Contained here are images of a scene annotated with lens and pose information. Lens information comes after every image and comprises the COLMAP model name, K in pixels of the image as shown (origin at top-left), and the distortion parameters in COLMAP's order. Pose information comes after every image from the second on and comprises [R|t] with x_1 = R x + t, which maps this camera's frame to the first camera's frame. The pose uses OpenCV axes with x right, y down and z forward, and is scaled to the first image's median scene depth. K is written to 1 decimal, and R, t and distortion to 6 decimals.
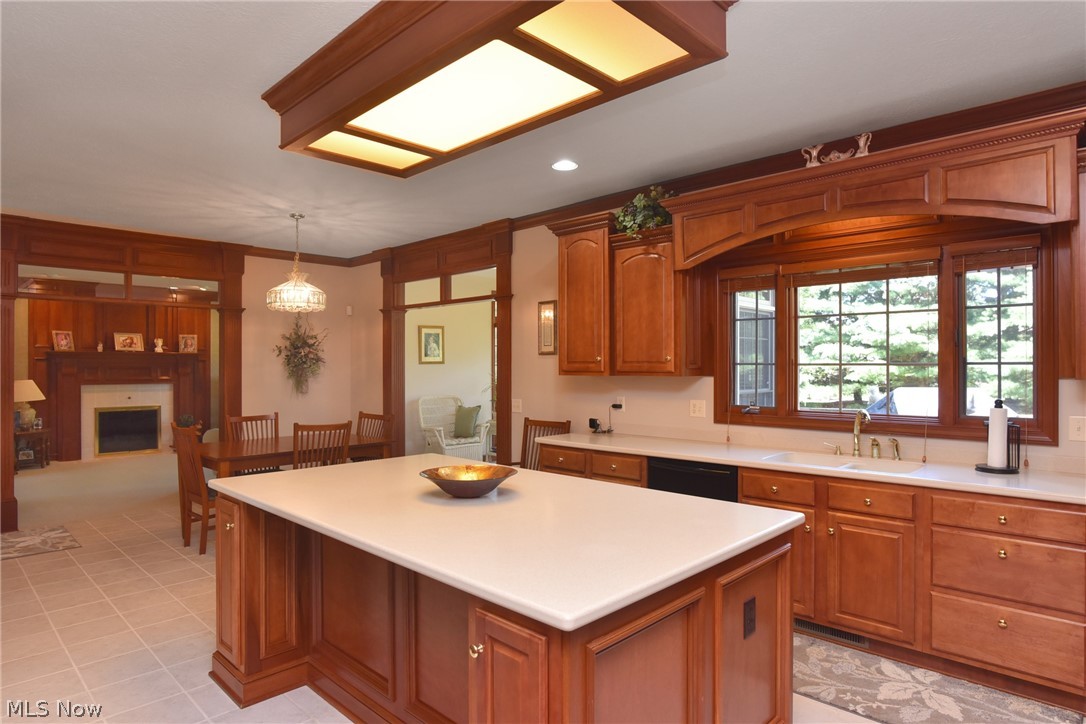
lens RADIAL K [[624.5, 0, 540.7], [0, 624.5, 366.7], [0, 0, 1]] dist [-0.029288, 0.004127]
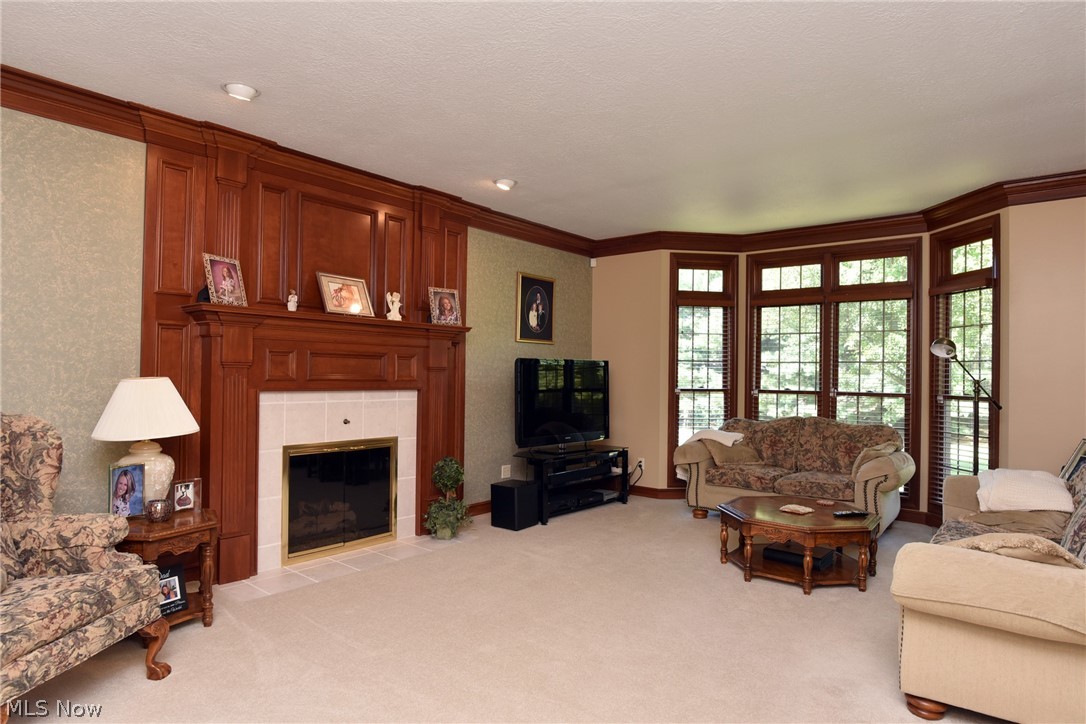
lens RADIAL K [[624.5, 0, 540.7], [0, 624.5, 366.7], [0, 0, 1]] dist [-0.029288, 0.004127]
pose [[0.996589, 0.017814, 0.080584, -0.596005], [-0.017189, 0.999817, -0.008442, 0.013332], [-0.080720, 0.007029, 0.996712, 0.573772]]
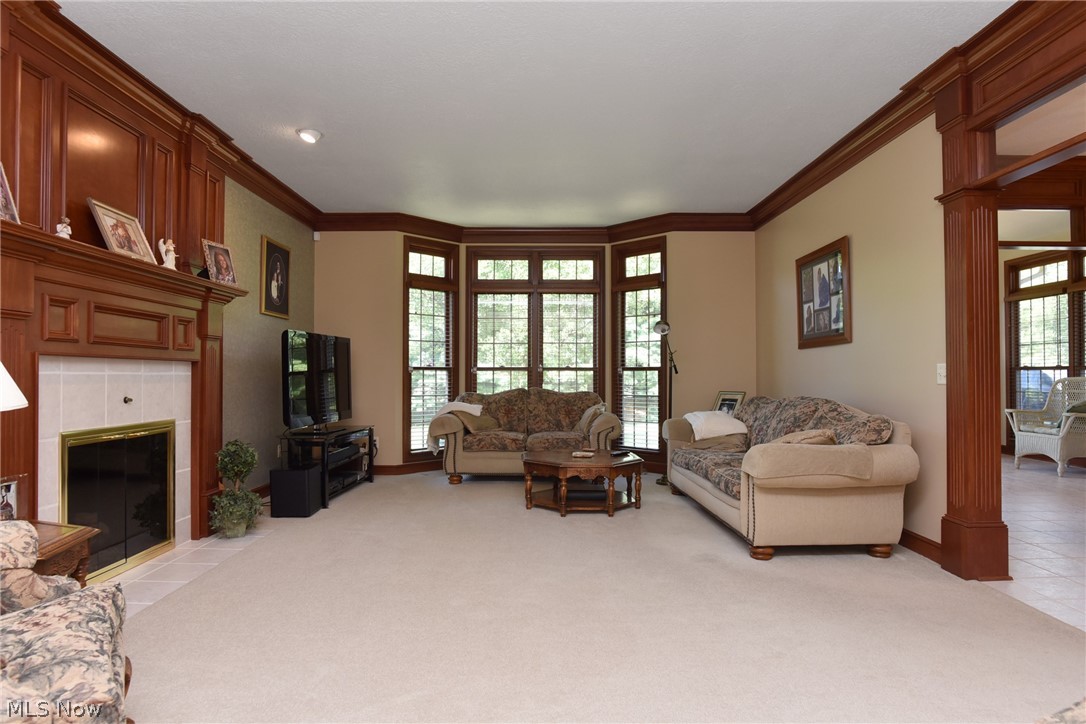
lens RADIAL K [[624.5, 0, 540.7], [0, 624.5, 366.7], [0, 0, 1]] dist [-0.029288, 0.004127]
pose [[0.715707, 0.011952, 0.698298, -0.782457], [-0.002841, 0.999895, -0.014202, 0.038437], [-0.698395, 0.008181, 0.715666, 0.632949]]
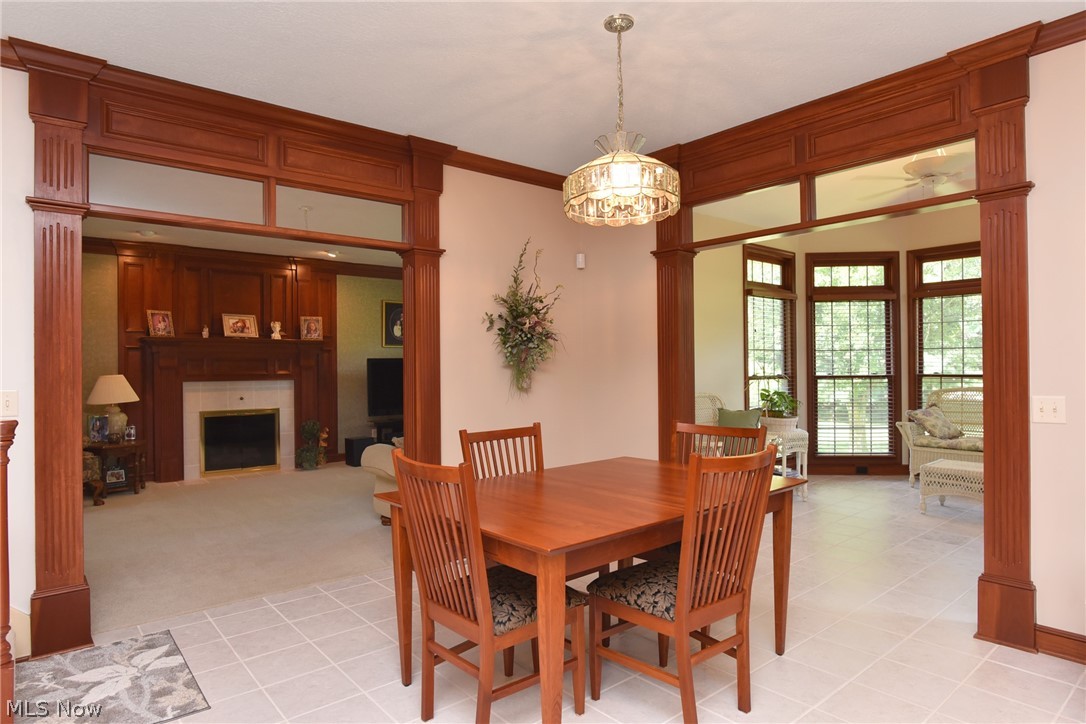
lens RADIAL K [[624.5, 0, 540.7], [0, 624.5, 366.7], [0, 0, 1]] dist [-0.029288, 0.004127]
pose [[0.994555, -0.008433, -0.103867, -0.227168], [0.008450, 0.999964, -0.000274, 0.015202], [0.103865, -0.000605, 0.994591, 0.284204]]
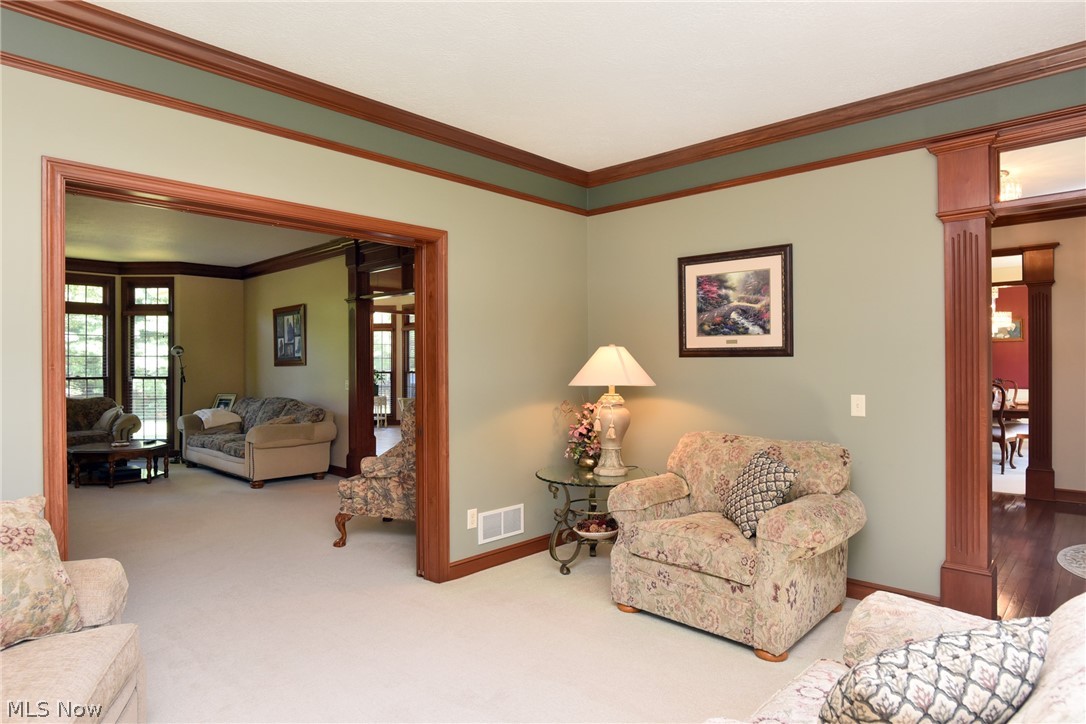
lens RADIAL K [[624.5, 0, 540.7], [0, 624.5, 366.7], [0, 0, 1]] dist [-0.029288, 0.004127]
pose [[-0.013232, -0.000400, 0.999912, -1.121554], [0.001061, 0.999999, 0.000414, 0.013690], [-0.999912, 0.001066, -0.013232, 0.501591]]
